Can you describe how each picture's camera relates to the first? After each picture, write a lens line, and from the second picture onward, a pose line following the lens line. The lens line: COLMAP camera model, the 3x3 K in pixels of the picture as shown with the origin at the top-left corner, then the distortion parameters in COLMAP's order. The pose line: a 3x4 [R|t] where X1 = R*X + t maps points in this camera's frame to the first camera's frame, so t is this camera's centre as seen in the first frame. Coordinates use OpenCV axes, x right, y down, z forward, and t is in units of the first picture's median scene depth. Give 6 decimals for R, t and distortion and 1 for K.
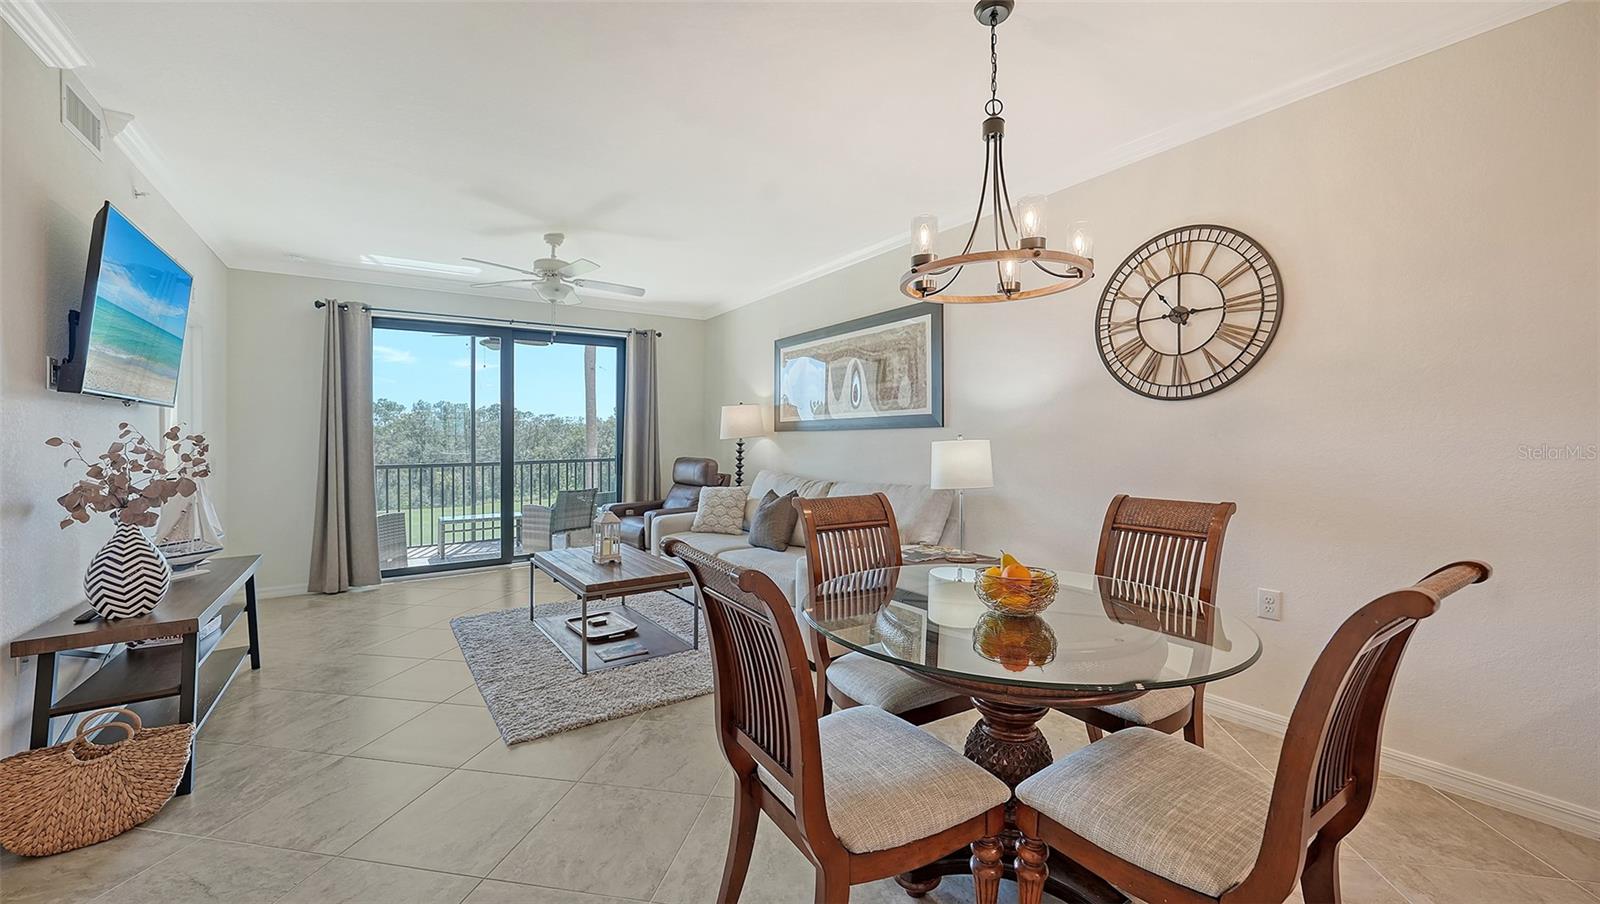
lens RADIAL K [[626.0, 0, 798.3], [0, 626.0, 436.7], [0, 0, 1]] dist [-0.014297, 0.002617]
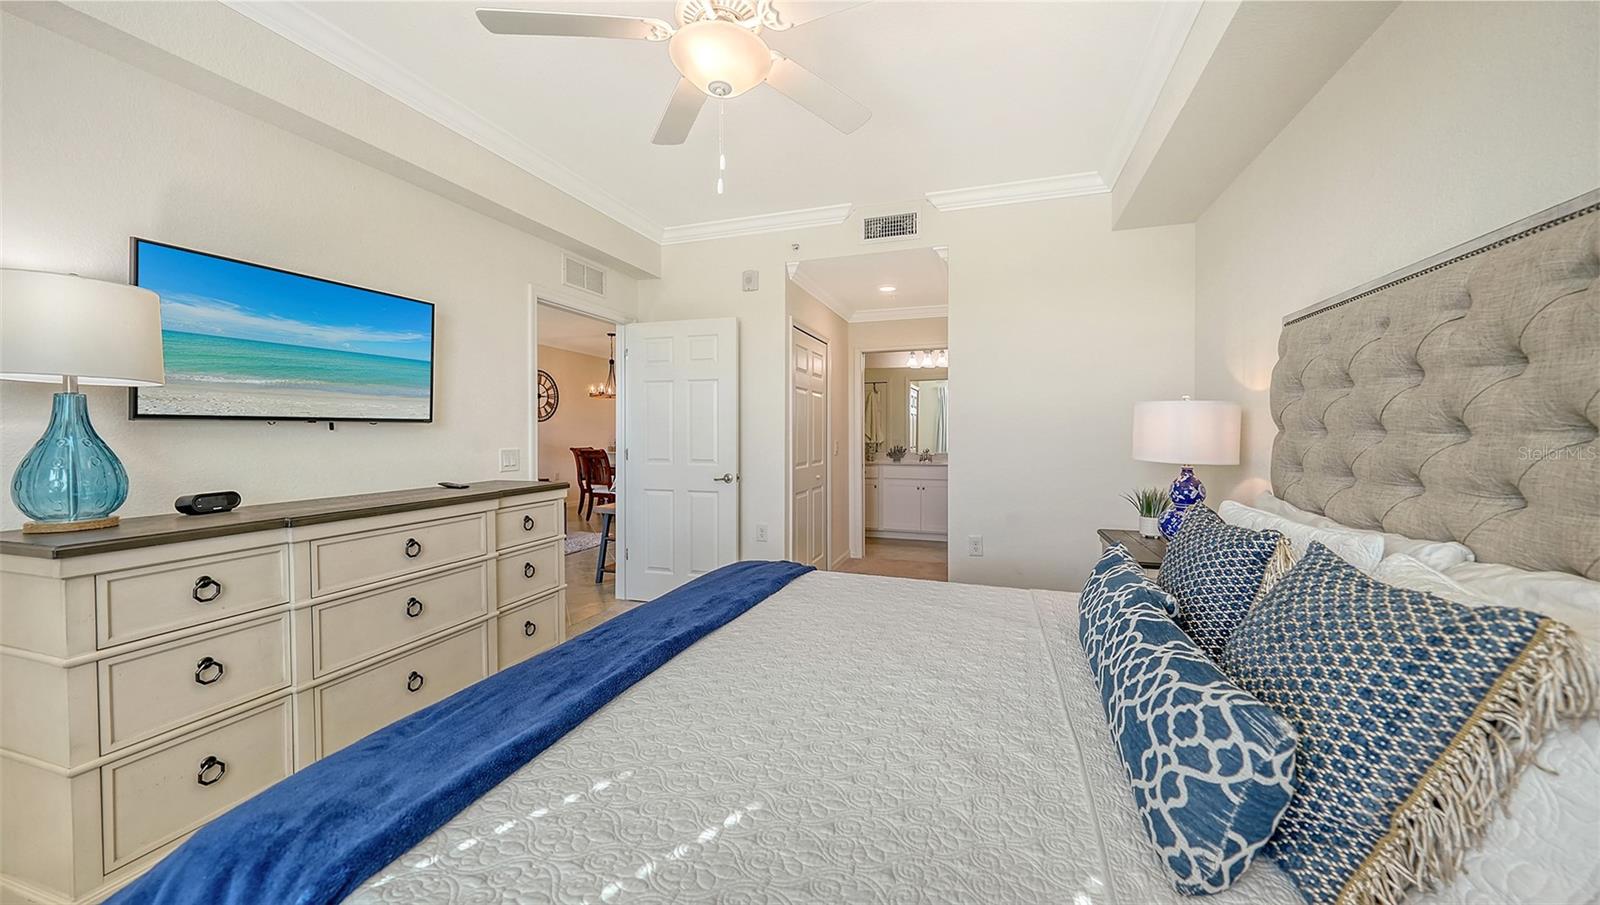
lens RADIAL K [[562.4, 0, 804.7], [0, 562.4, 443.2], [0, 0, 1]] dist [-0.014451, 0.000155]
pose [[-0.609006, -0.012843, 0.793062, -2.515603], [0.007251, 0.999737, 0.021758, 0.002000], [-0.793133, 0.019001, -0.608752, 1.615620]]
